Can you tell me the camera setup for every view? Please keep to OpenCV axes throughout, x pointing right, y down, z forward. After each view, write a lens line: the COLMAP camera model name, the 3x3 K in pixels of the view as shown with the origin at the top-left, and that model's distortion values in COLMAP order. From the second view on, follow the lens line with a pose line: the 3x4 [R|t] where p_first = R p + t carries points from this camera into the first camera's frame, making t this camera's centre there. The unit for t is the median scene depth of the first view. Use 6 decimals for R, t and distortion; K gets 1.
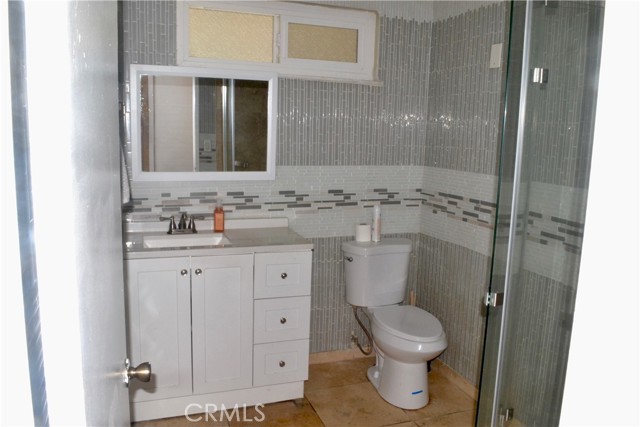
lens RADIAL K [[517.9, 0, 319.9], [0, 517.9, 211.9], [0, 0, 1]] dist [-0.080684, 0.014837]
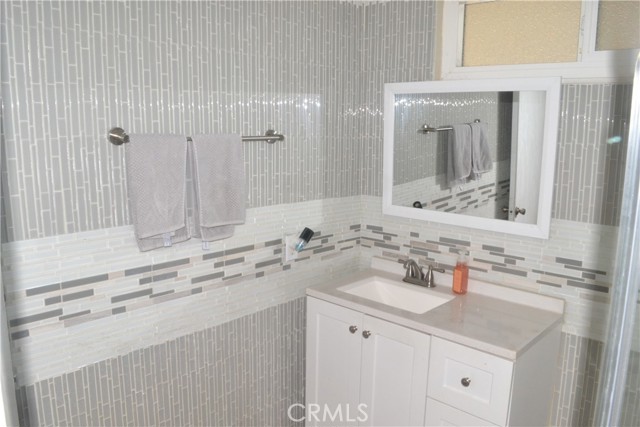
lens RADIAL K [[517.9, 0, 320.8], [0, 517.9, 216.8], [0, 0, 1]] dist [-0.080684, 0.014837]
pose [[0.455565, 0.131502, -0.880436, 0.365166], [-0.147994, 0.986454, 0.070760, -0.096842], [0.877814, 0.098064, 0.468855, 0.453369]]
